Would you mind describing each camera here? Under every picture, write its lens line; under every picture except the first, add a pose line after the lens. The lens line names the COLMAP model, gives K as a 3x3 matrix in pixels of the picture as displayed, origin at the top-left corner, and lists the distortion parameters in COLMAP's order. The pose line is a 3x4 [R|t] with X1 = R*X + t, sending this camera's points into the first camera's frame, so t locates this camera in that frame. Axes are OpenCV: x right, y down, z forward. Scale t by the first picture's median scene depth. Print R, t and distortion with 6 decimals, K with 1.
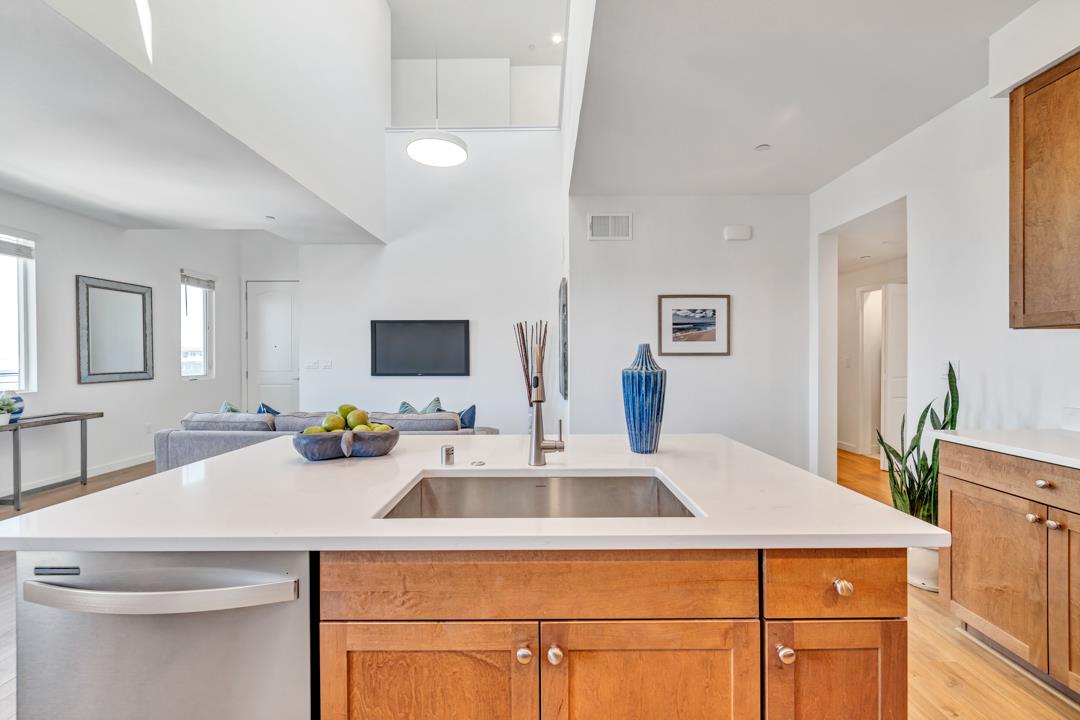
lens RADIAL K [[421.7, 0, 540.0], [0, 421.7, 360.2], [0, 0, 1]] dist [-0.000682, 0.000668]
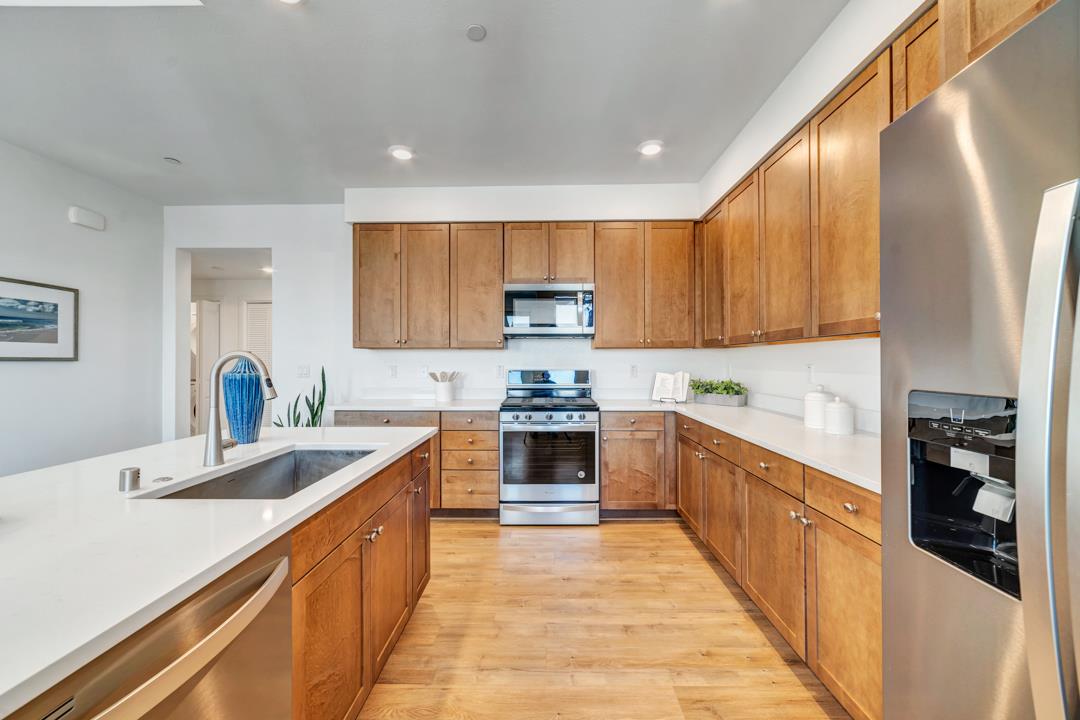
lens RADIAL K [[421.7, 0, 544.2], [0, 421.7, 360.6], [0, 0, 1]] dist [-0.000682, 0.000668]
pose [[0.011050, 0.005121, 0.999926, -0.381151], [0.008529, 0.999950, -0.005216, -0.000057], [-0.999903, 0.008586, 0.011006, 0.059527]]
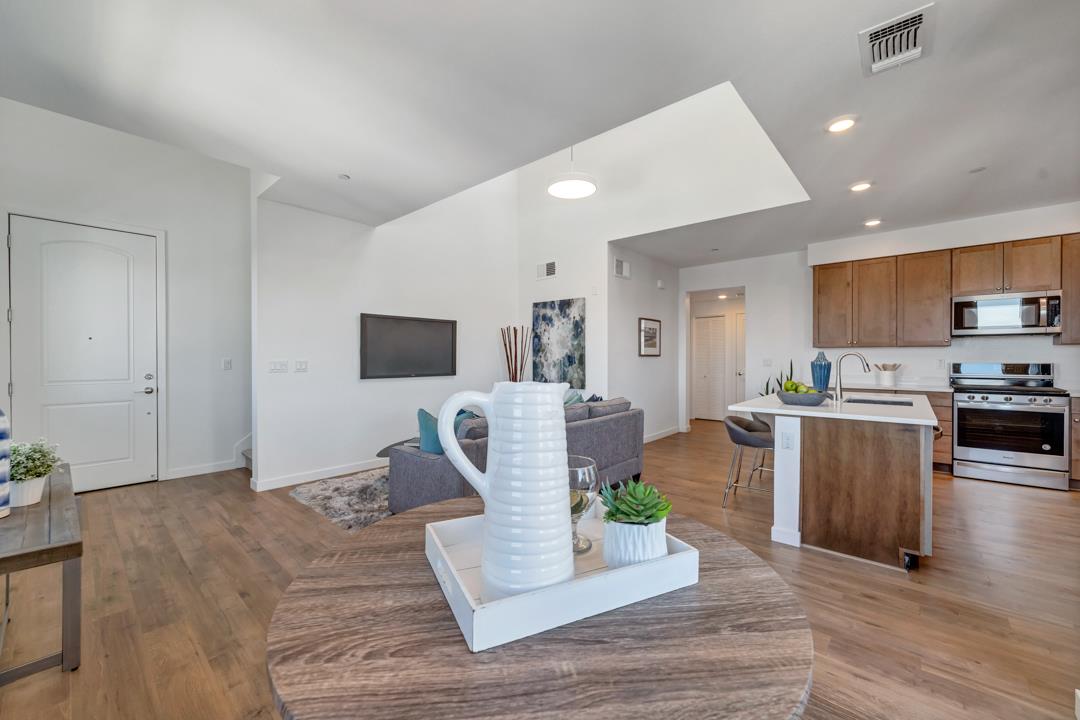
lens RADIAL K [[421.7, 0, 539.9], [0, 421.7, 359.4], [0, 0, 1]] dist [-0.000682, 0.000668]
pose [[0.660792, -0.002613, 0.750565, -1.139906], [0.005316, 0.999985, -0.001200, 0.001242], [-0.750550, 0.004783, 0.660796, 0.244287]]
